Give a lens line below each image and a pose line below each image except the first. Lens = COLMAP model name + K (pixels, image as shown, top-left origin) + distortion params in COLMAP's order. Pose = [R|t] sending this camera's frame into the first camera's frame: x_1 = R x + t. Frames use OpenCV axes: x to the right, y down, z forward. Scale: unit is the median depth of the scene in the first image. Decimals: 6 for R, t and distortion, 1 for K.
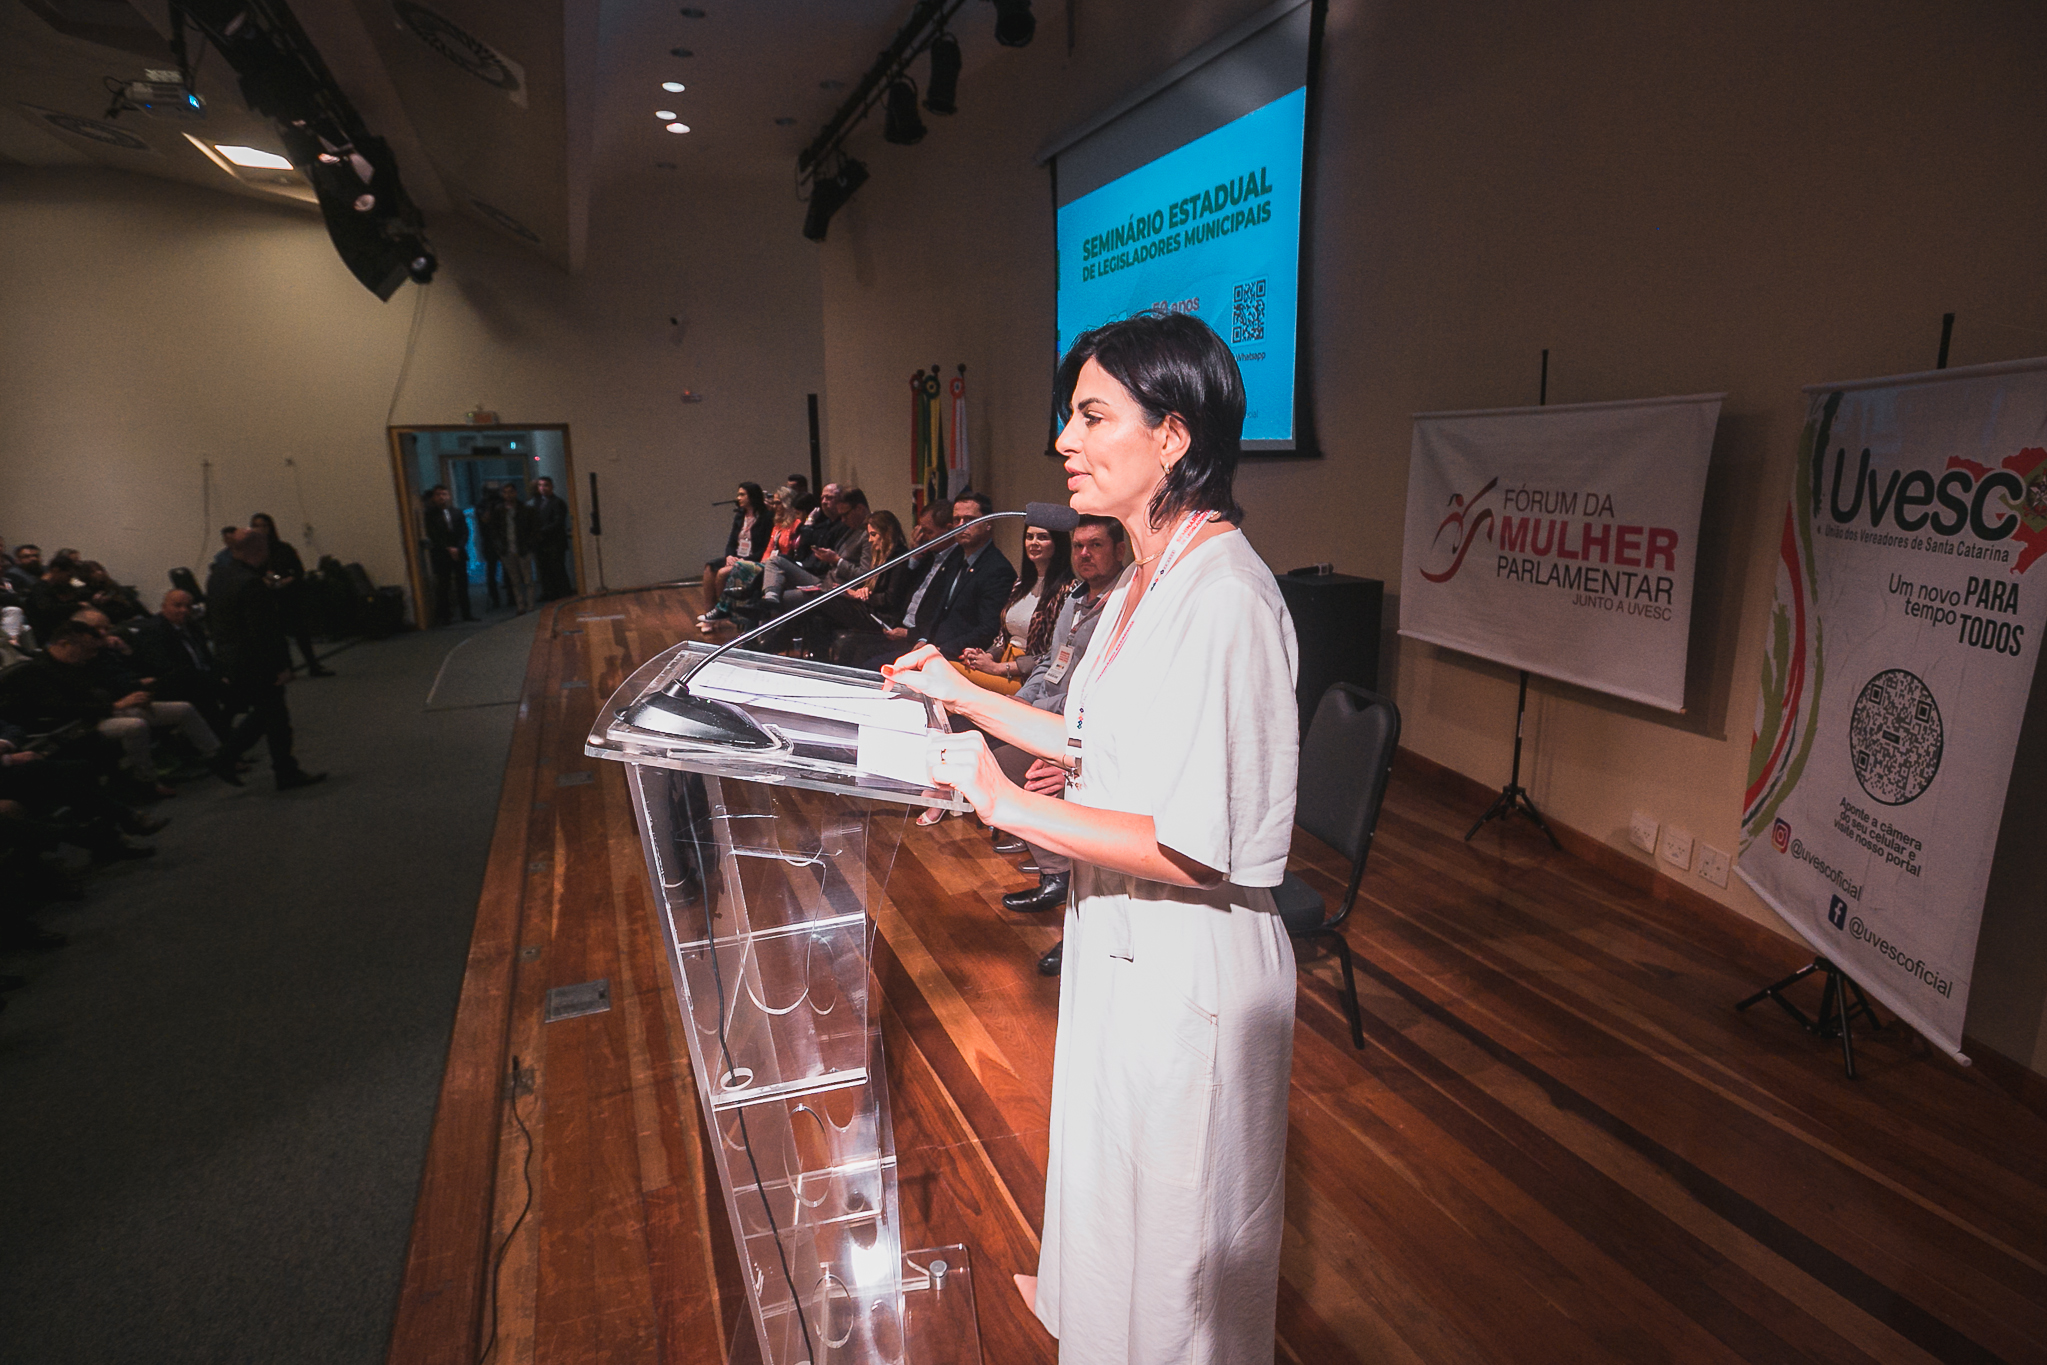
lens RADIAL K [[998.9, 0, 1021.4], [0, 998.9, 681.0], [0, 0, 1]] dist [-0.046309, 0.023404]
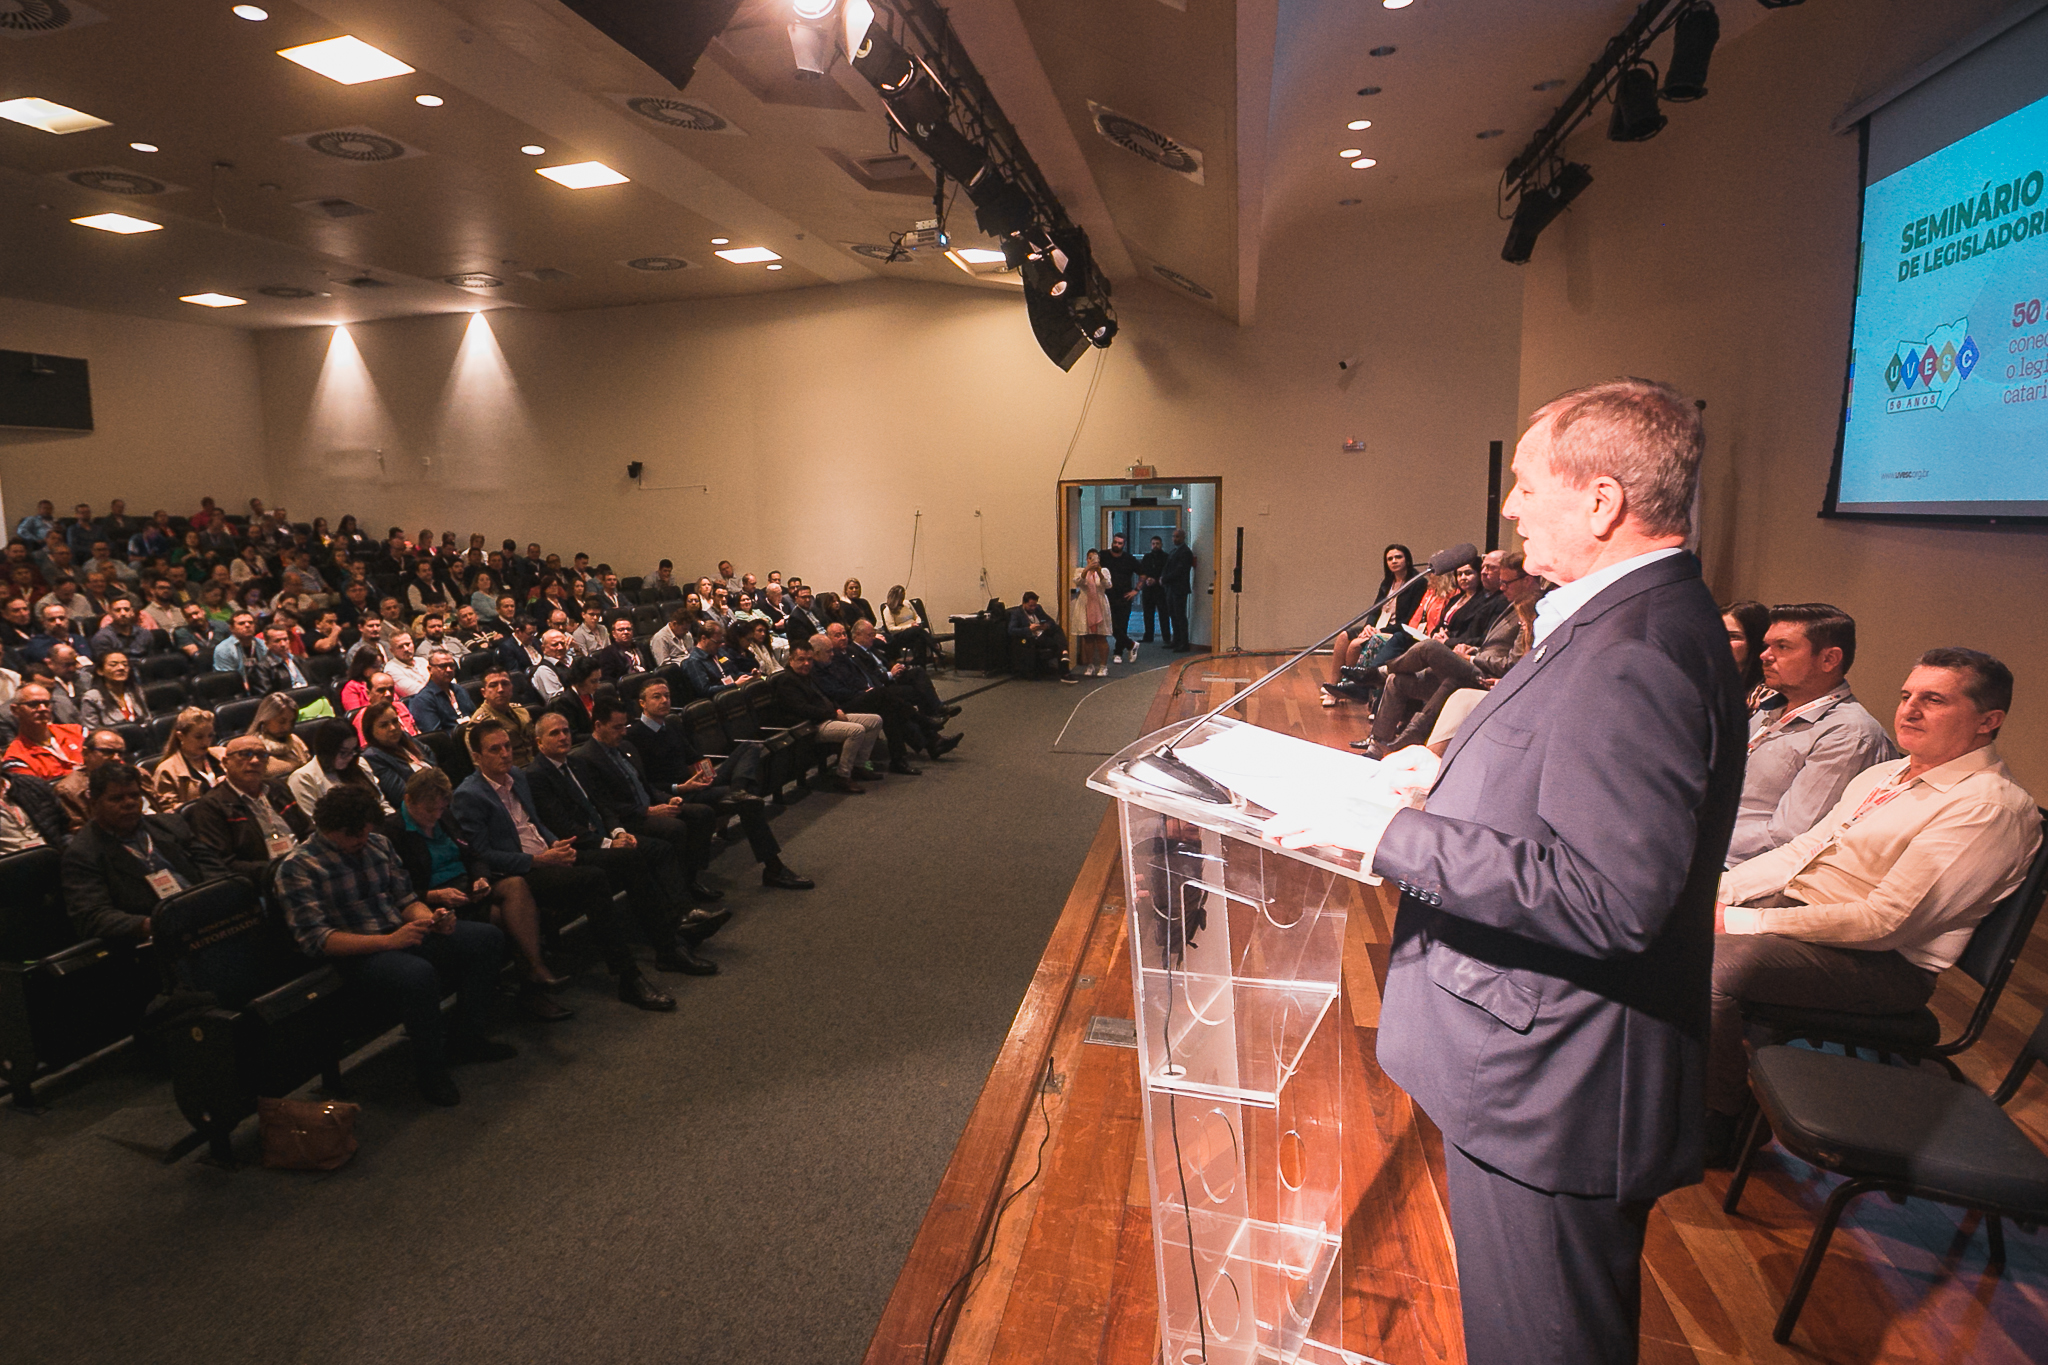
lens RADIAL K [[1148.8, 0, 889.9], [0, 1148.8, 660.3], [0, 0, 1]] dist [-0.049938, 0.016705]
pose [[0.758206, 0.081507, -0.646901, 0.063377], [-0.136526, 0.990008, -0.035279, 0.000666], [0.637562, 0.115068, 0.761757, -0.068866]]
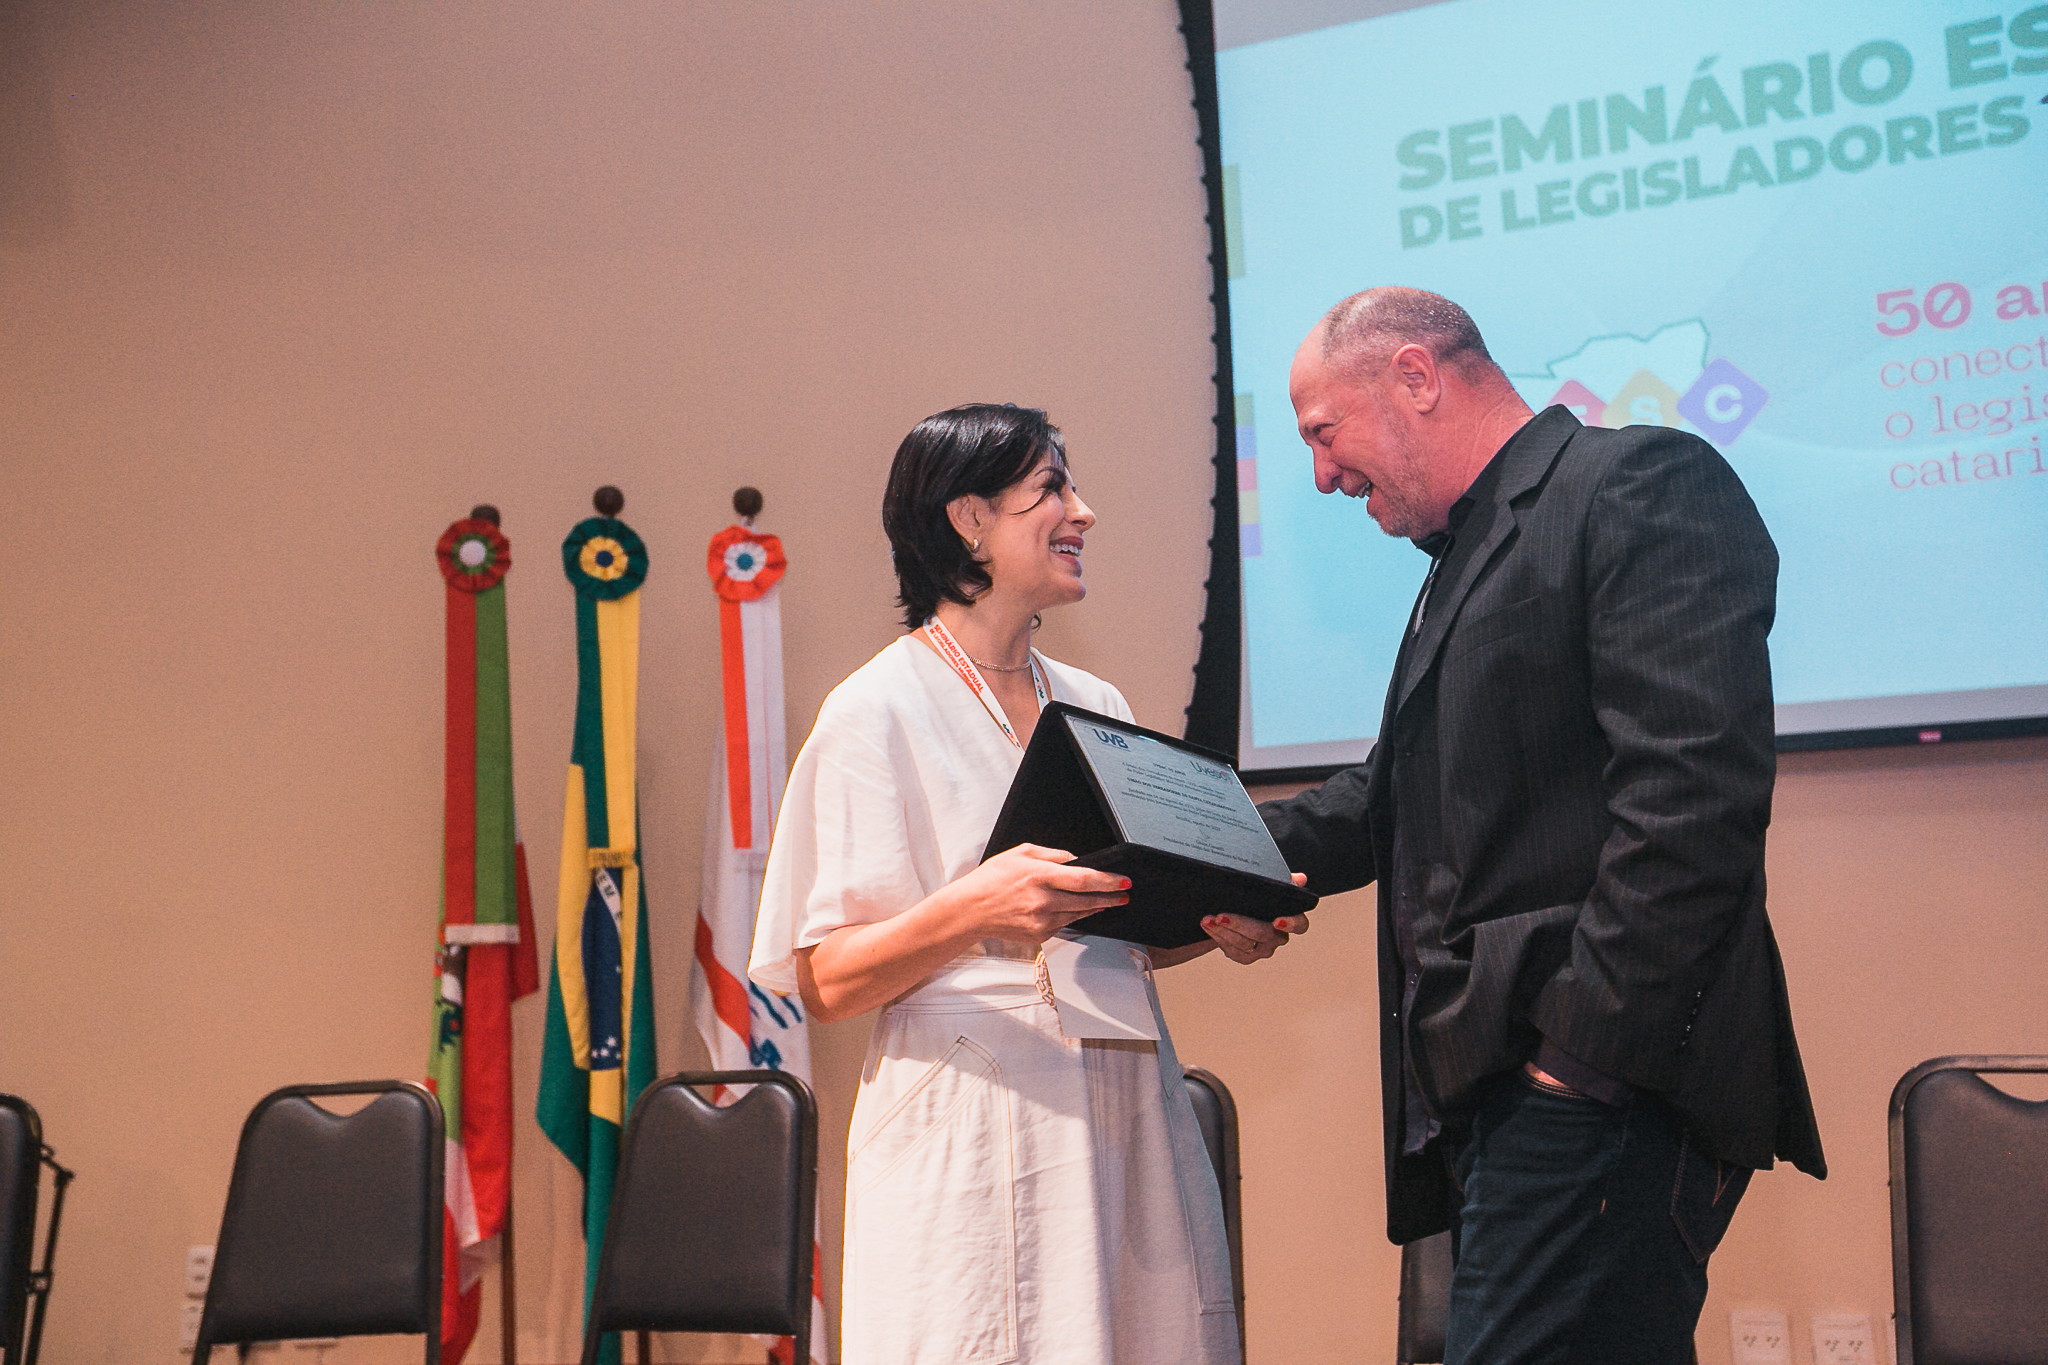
lens RADIAL K [[2062.2, 0, 1025.3], [0, 2062.2, 683.3], [0, 0, 1]] dist [0.008354, 0.184660]
pose [[0.708107, 0.090745, 0.700250, -0.595552], [0.188962, 0.931184, -0.311754, -0.103203], [-0.680351, 0.353076, 0.642230, 0.863774]]
